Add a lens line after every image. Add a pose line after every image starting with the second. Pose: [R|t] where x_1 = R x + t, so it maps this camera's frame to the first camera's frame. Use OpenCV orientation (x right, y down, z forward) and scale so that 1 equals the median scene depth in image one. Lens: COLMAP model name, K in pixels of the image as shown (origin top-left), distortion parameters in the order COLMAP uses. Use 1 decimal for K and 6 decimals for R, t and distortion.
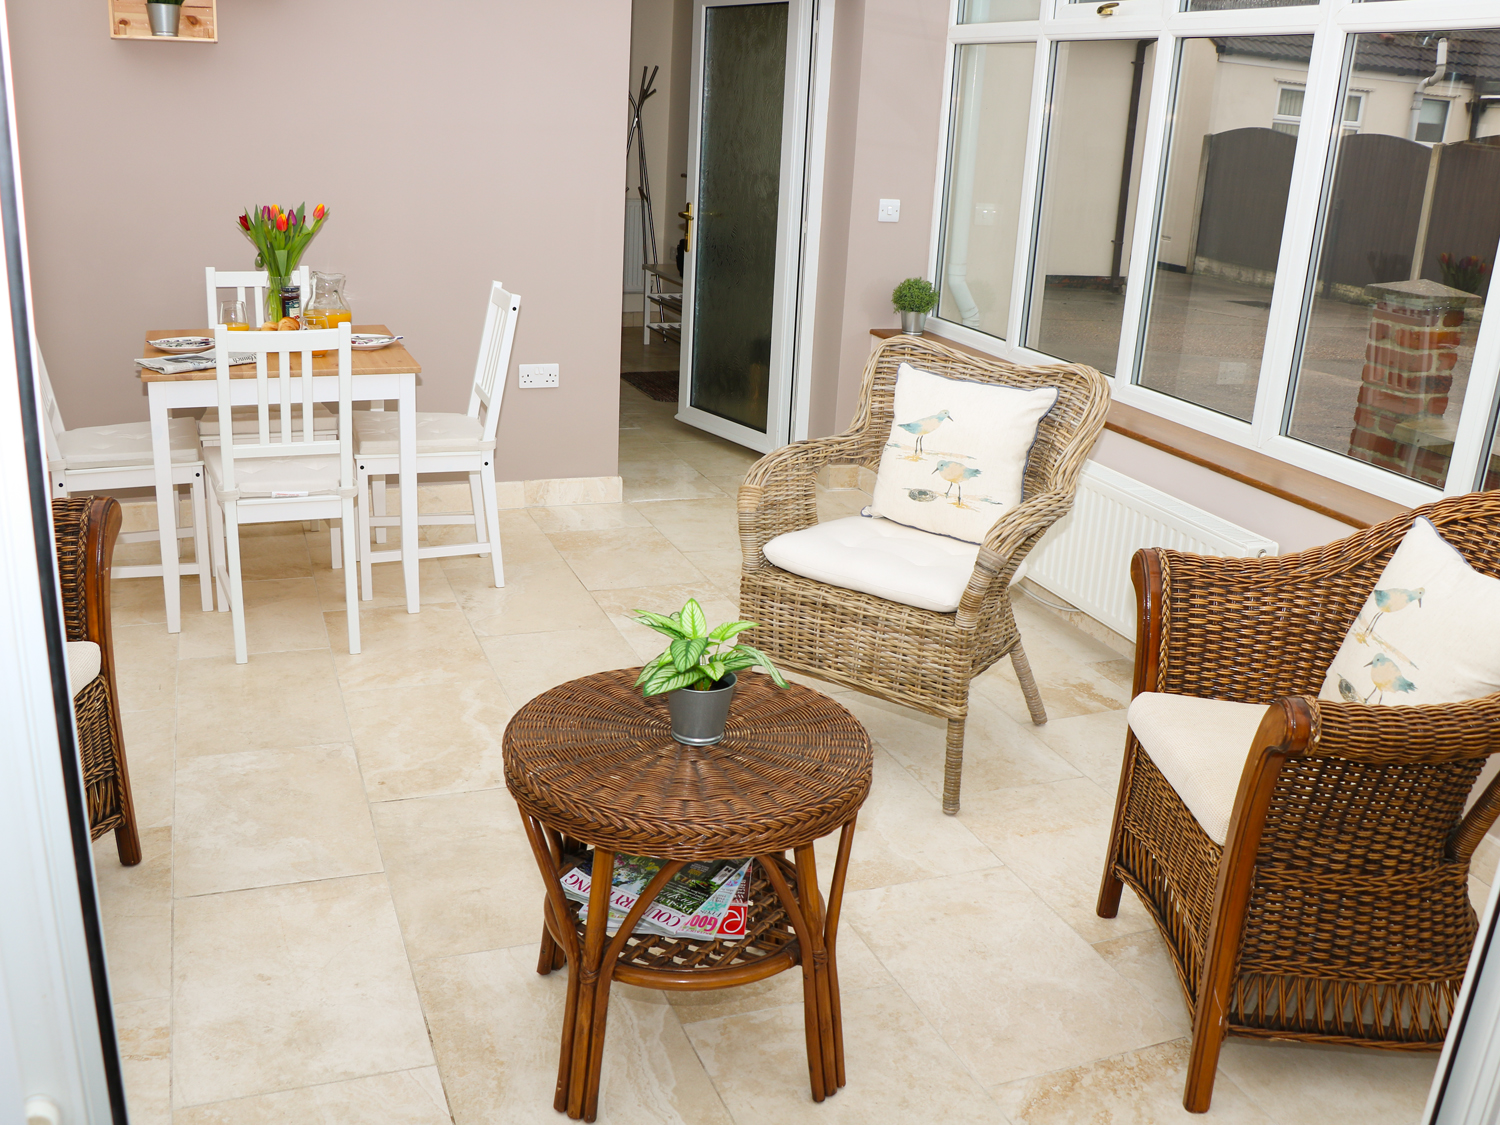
lens RADIAL K [[1363.8, 0, 750.0], [0, 1363.8, 562.5], [0, 0, 1]] dist [-0.193789, 0.169445]
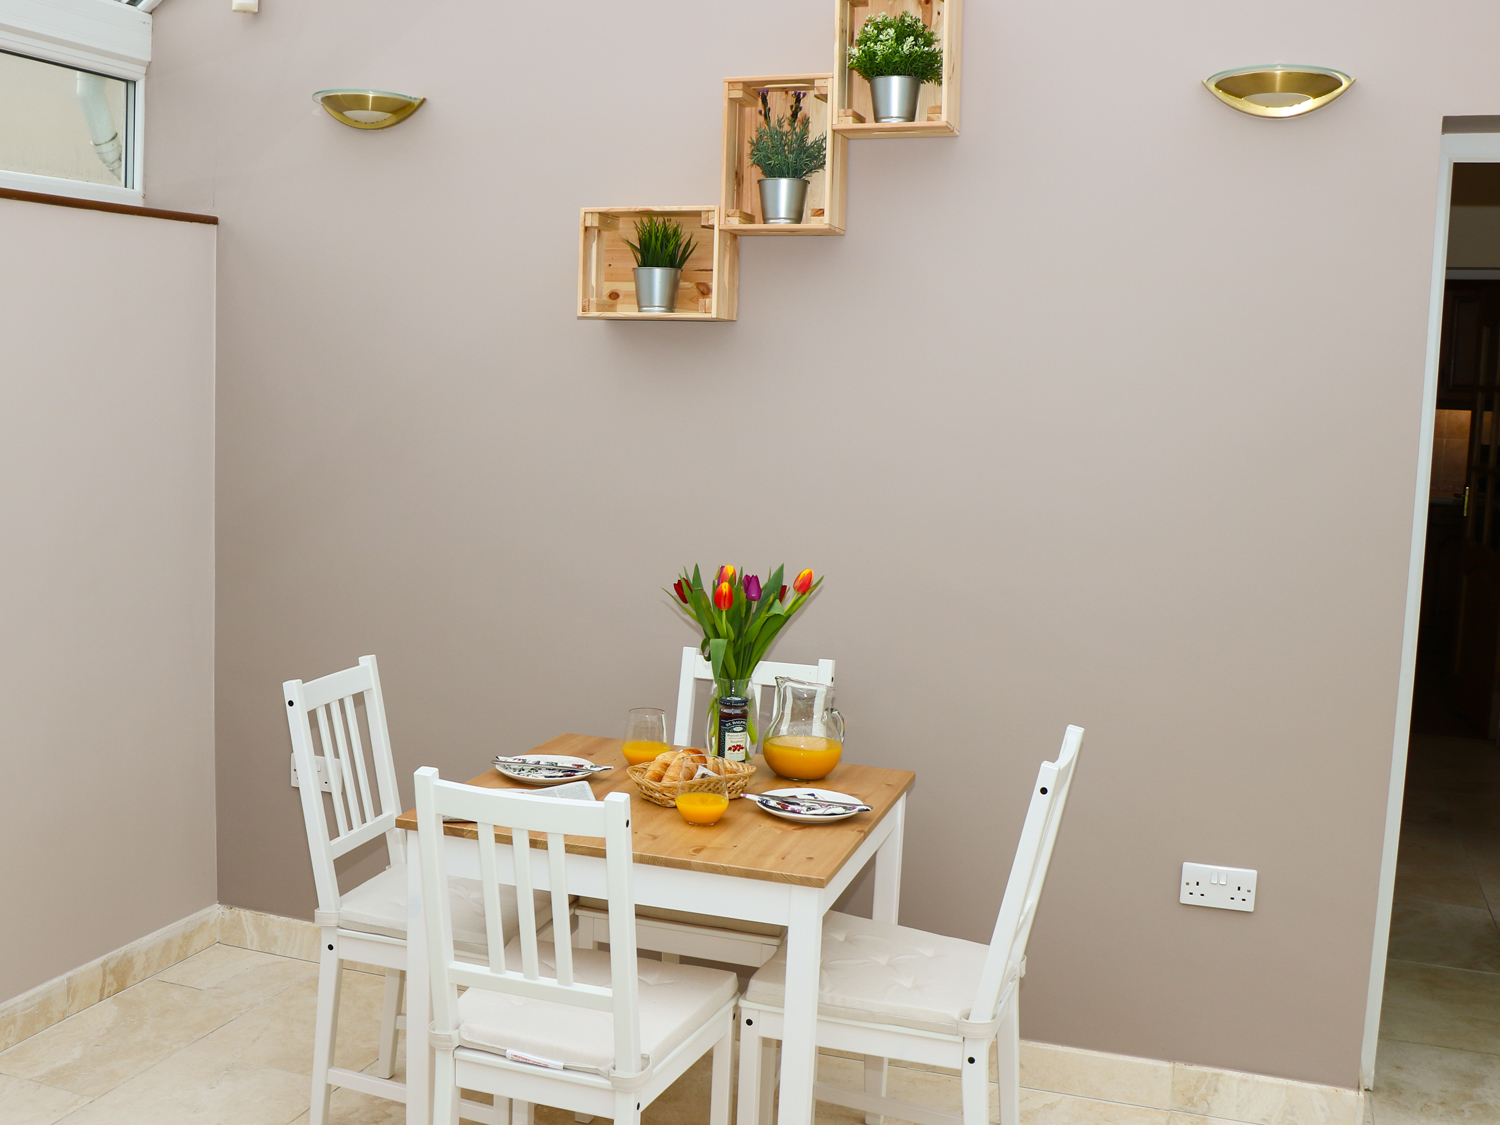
lens RADIAL K [[1654.9, 0, 608.1], [0, 1654.9, 559.1], [0, 0, 1]] dist [-0.196311, 0.173488]
pose [[0.725152, 0.046673, -0.687005, 0.157282], [-0.209127, 0.965503, -0.155145, -0.157950], [0.656064, 0.256175, 0.709897, 0.452996]]
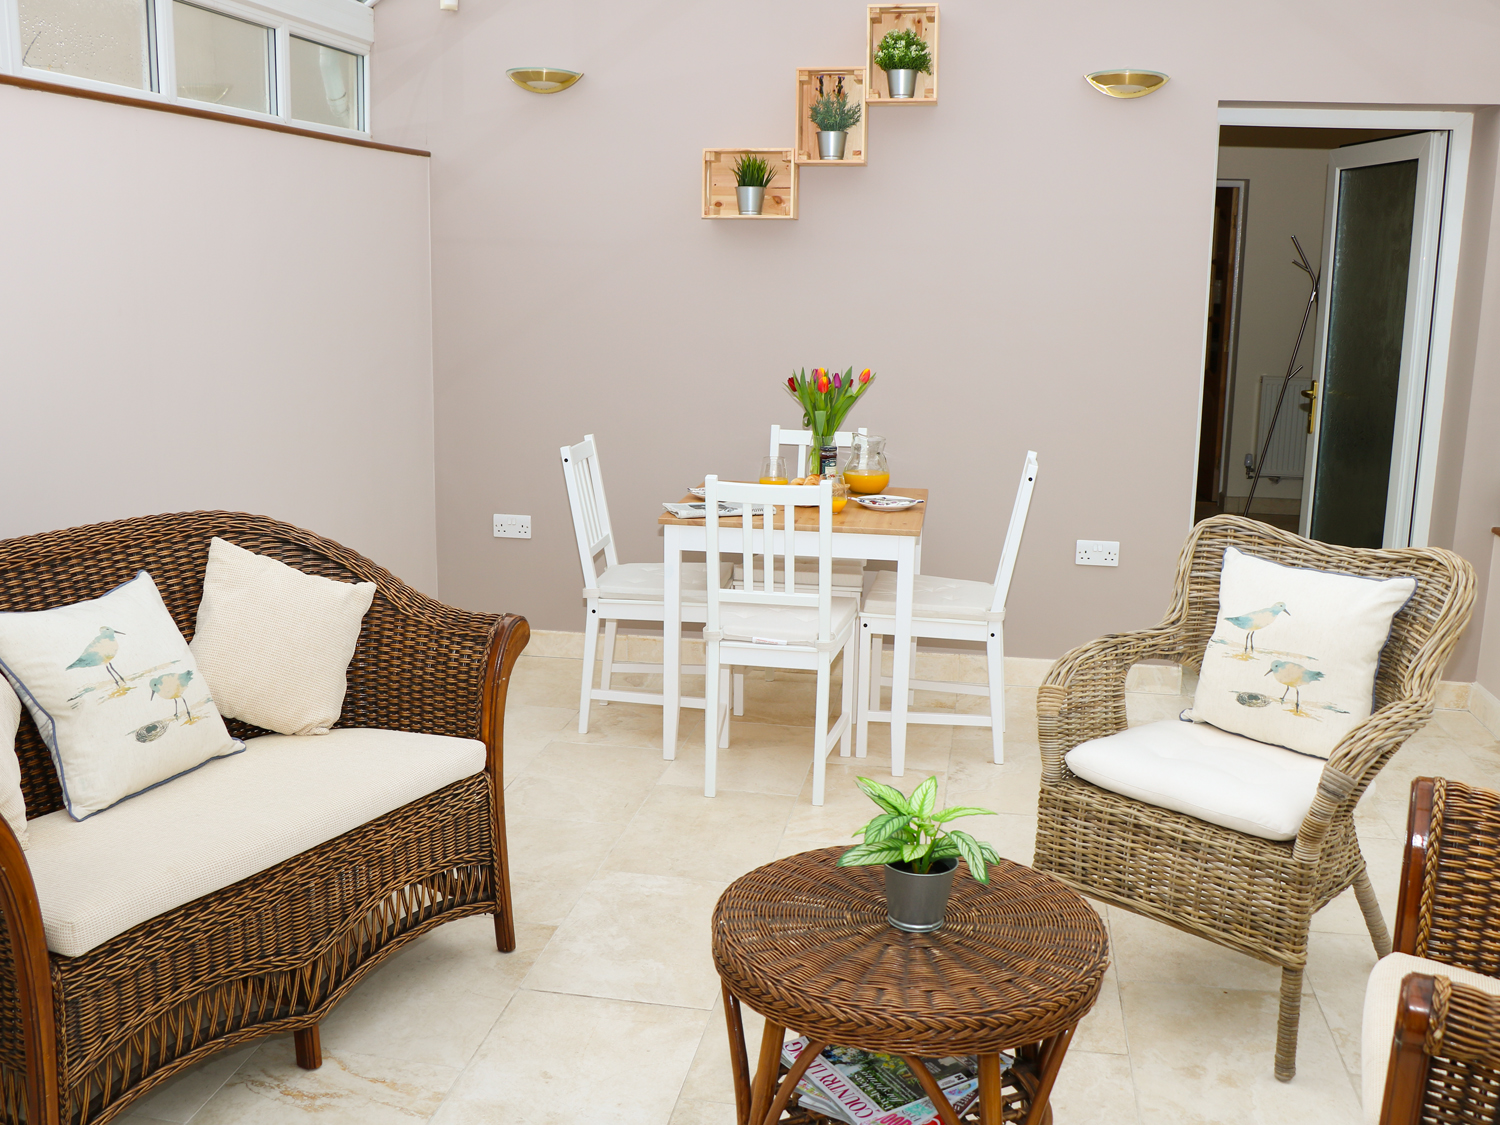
lens RADIAL K [[1405.0, 0, 750.0], [0, 1405.0, 562.5], [0, 0, 1]] dist [-0.199011, 0.197820]
pose [[0.853944, 0.069206, -0.515743, 0.198835], [-0.136816, 0.986107, -0.094210, -0.006654], [0.502057, 0.151011, 0.851548, 0.052975]]
